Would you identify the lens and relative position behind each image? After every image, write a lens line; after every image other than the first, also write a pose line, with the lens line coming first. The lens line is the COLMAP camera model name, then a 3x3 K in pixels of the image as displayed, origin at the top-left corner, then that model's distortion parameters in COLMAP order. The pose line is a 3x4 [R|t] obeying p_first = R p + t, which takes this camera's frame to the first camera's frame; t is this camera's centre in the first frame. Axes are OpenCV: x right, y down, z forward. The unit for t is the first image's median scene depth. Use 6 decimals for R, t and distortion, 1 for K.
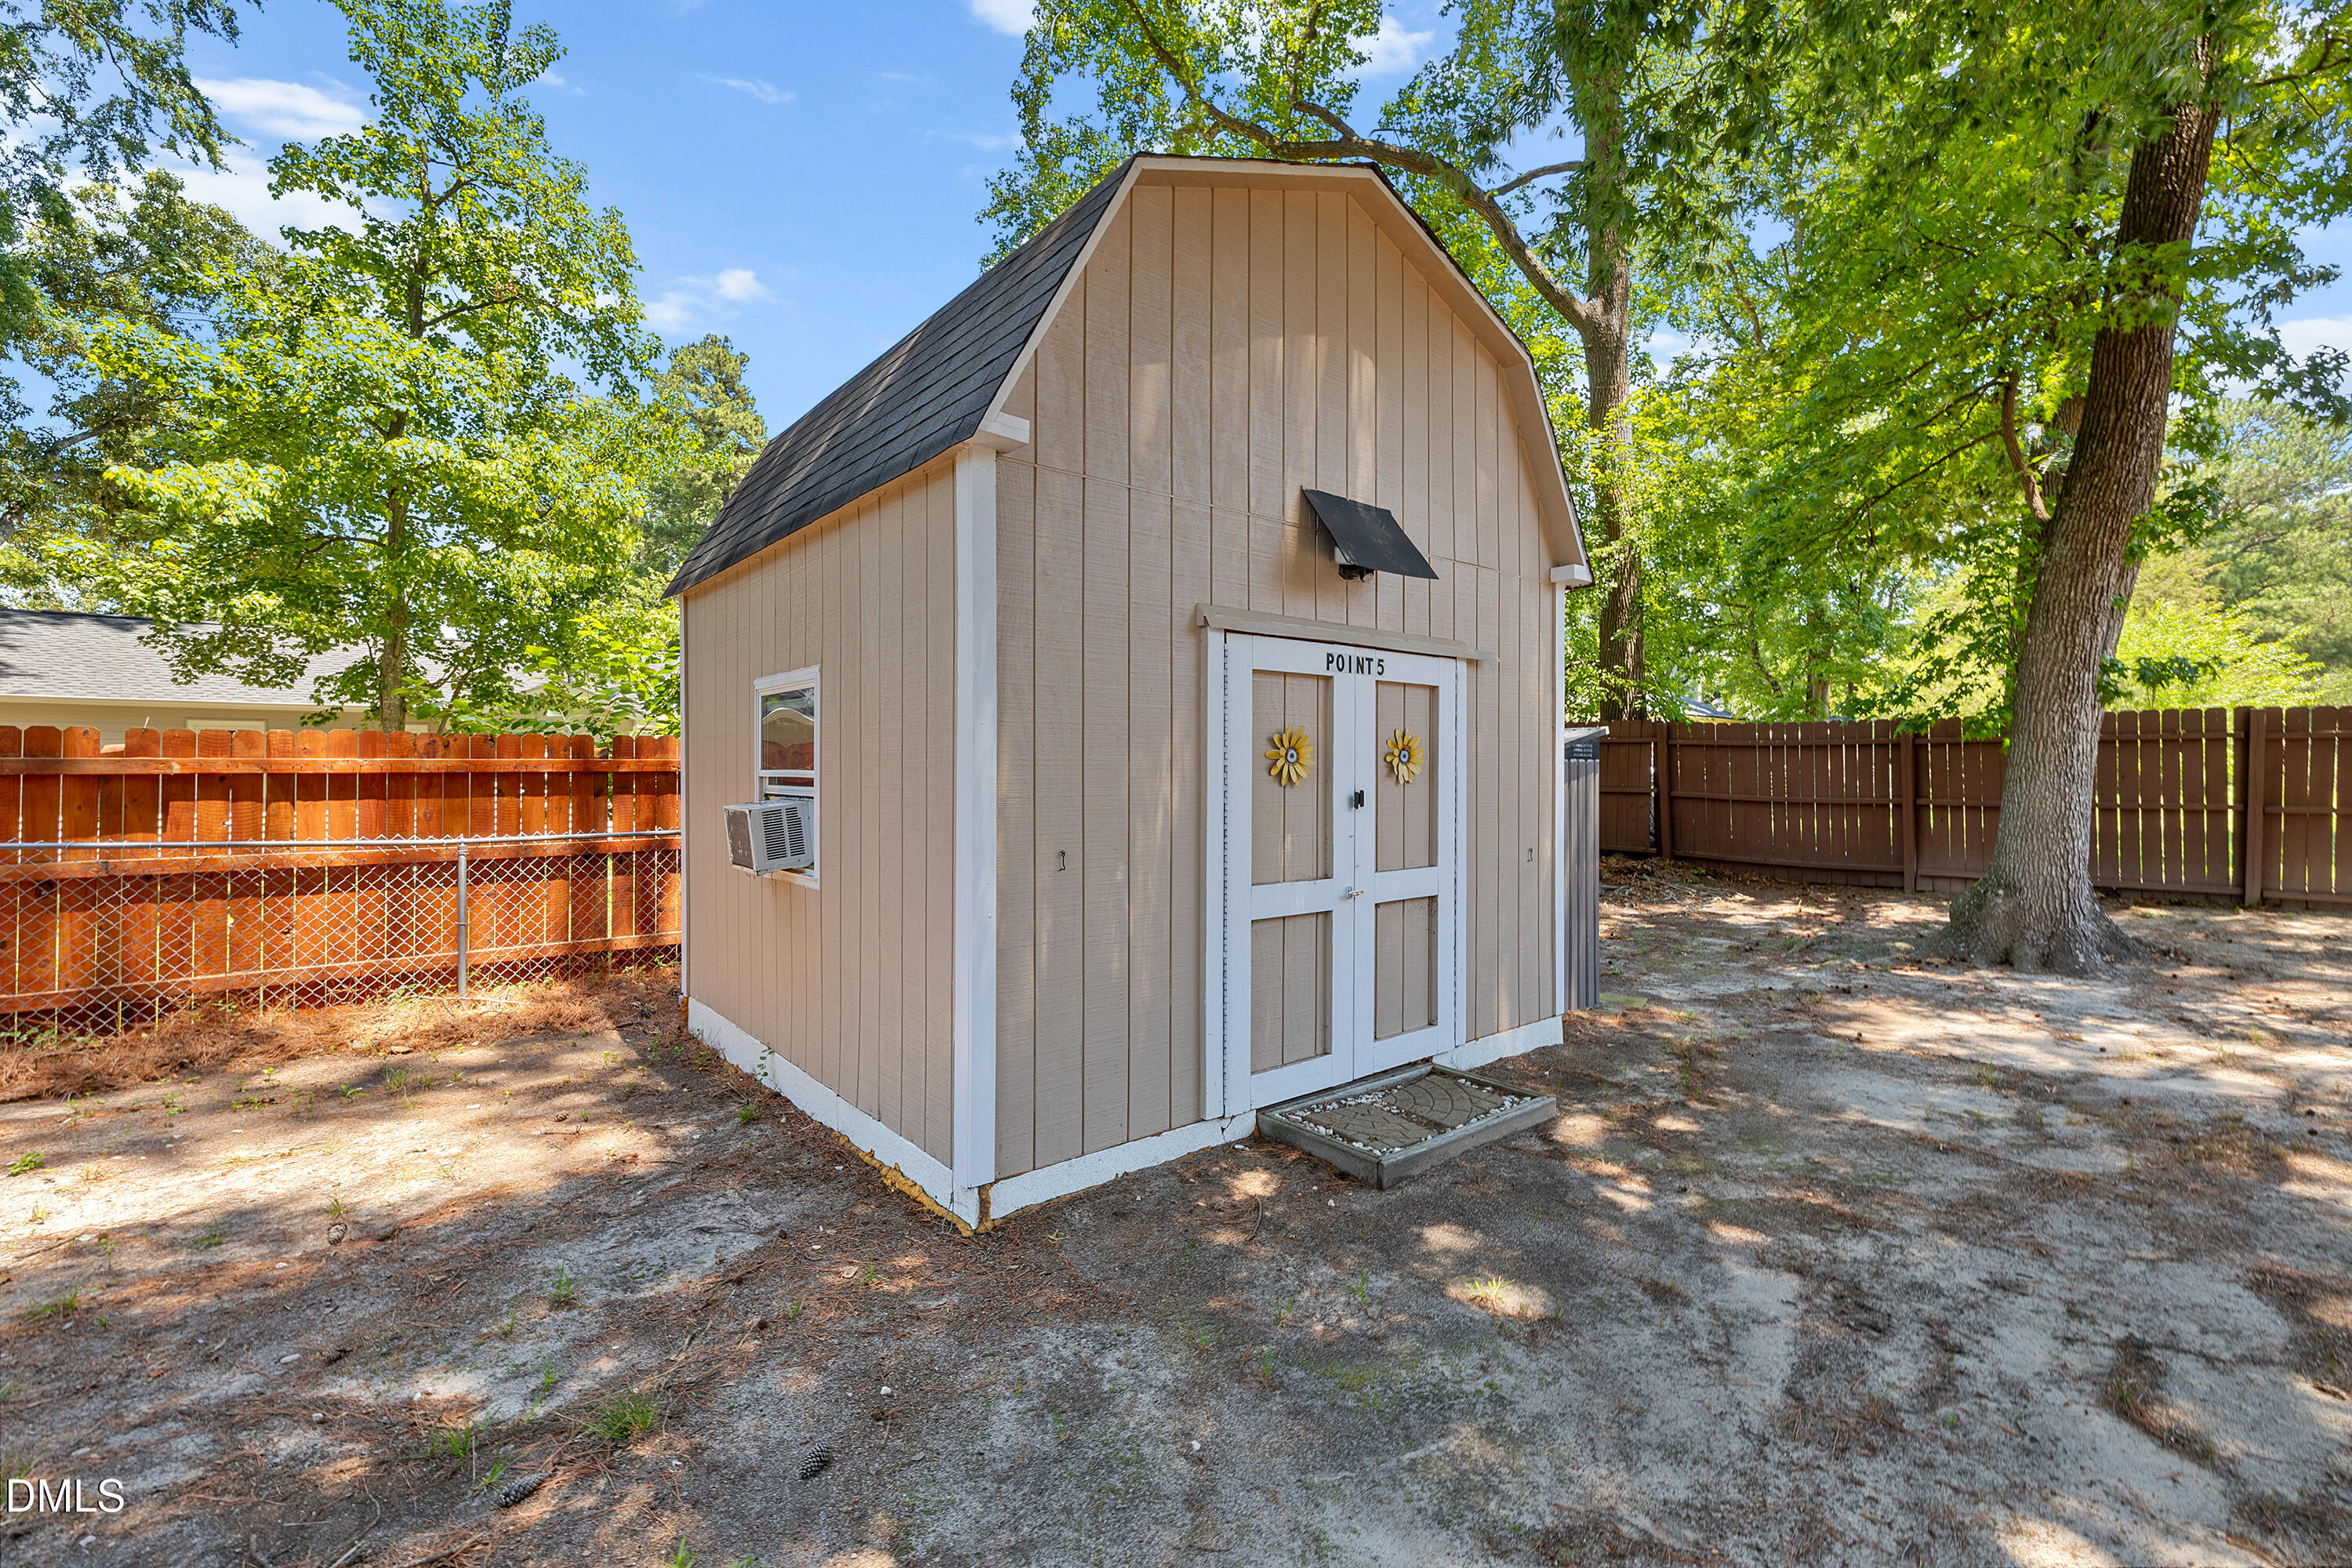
lens RADIAL K [[1003.3, 0, 1178.0], [0, 1003.3, 767.0], [0, 0, 1]] dist [-0.001029, -0.000044]
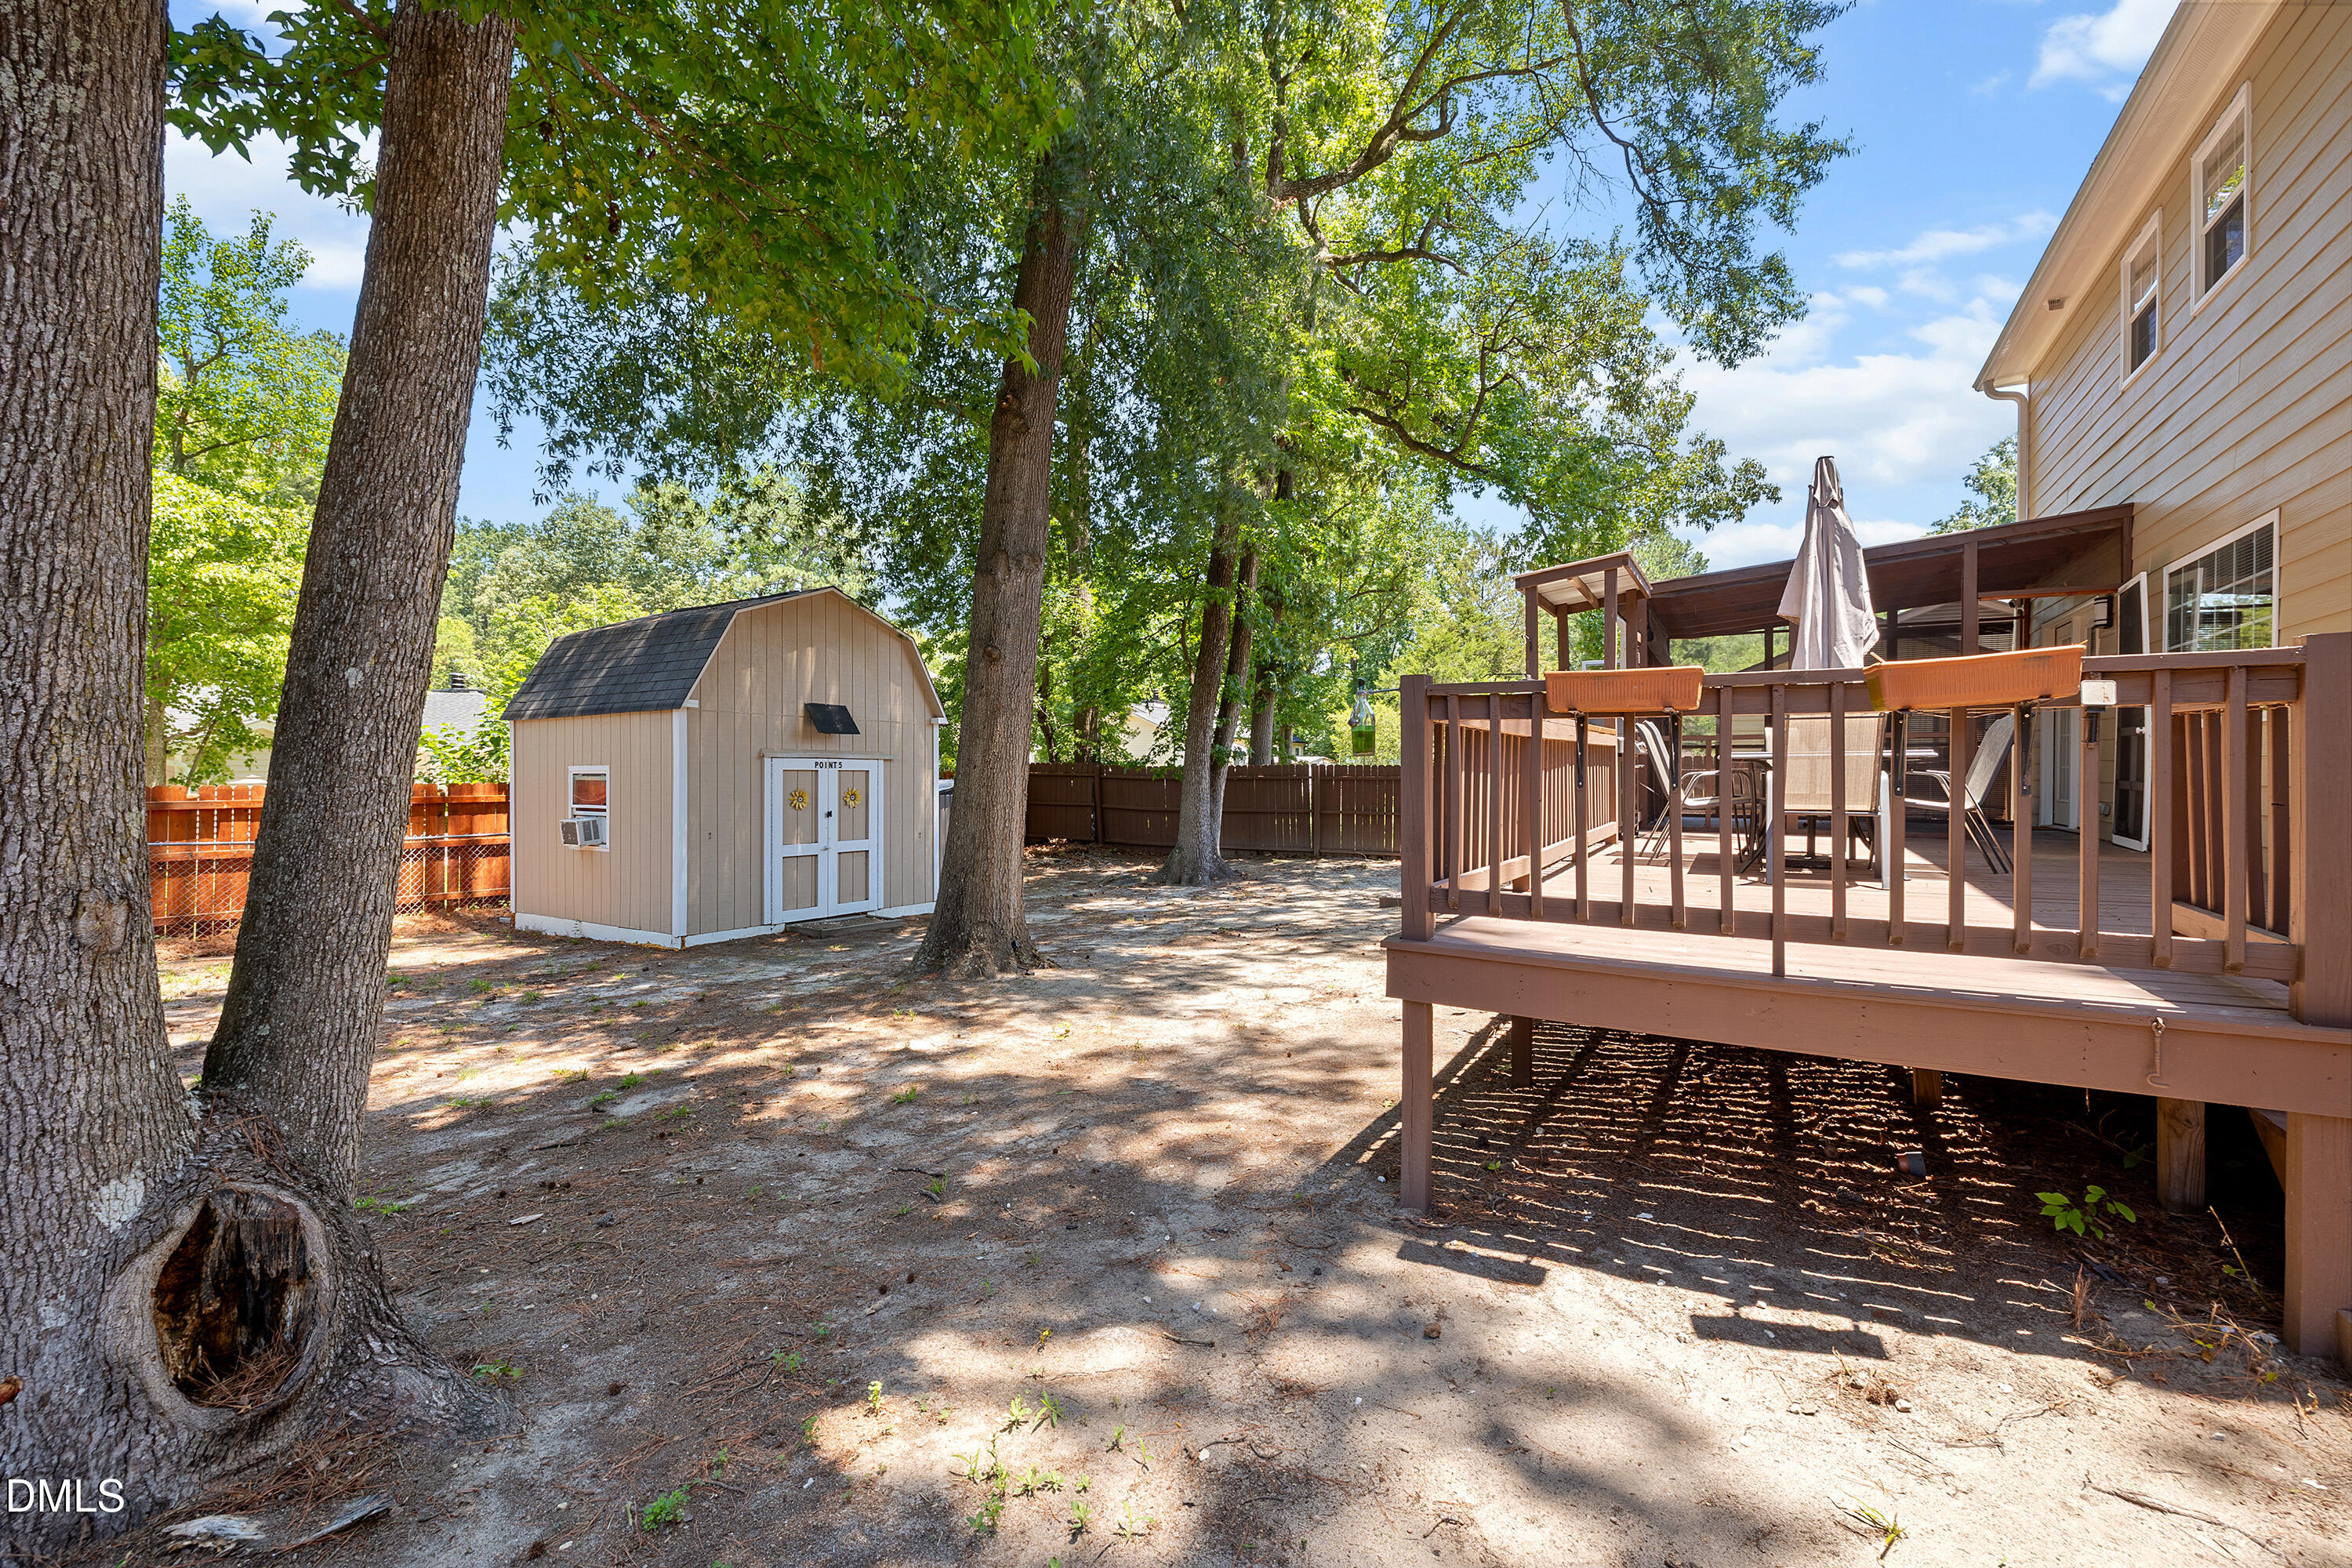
lens RADIAL K [[1003.3, 0, 1178.0], [0, 1003.3, 767.0], [0, 0, 1]] dist [-0.001029, -0.000044]
pose [[0.951911, -0.000094, 0.306374, 0.243259], [0.001525, 0.999989, -0.004430, -0.081421], [-0.306370, 0.004684, 0.951901, -1.870934]]
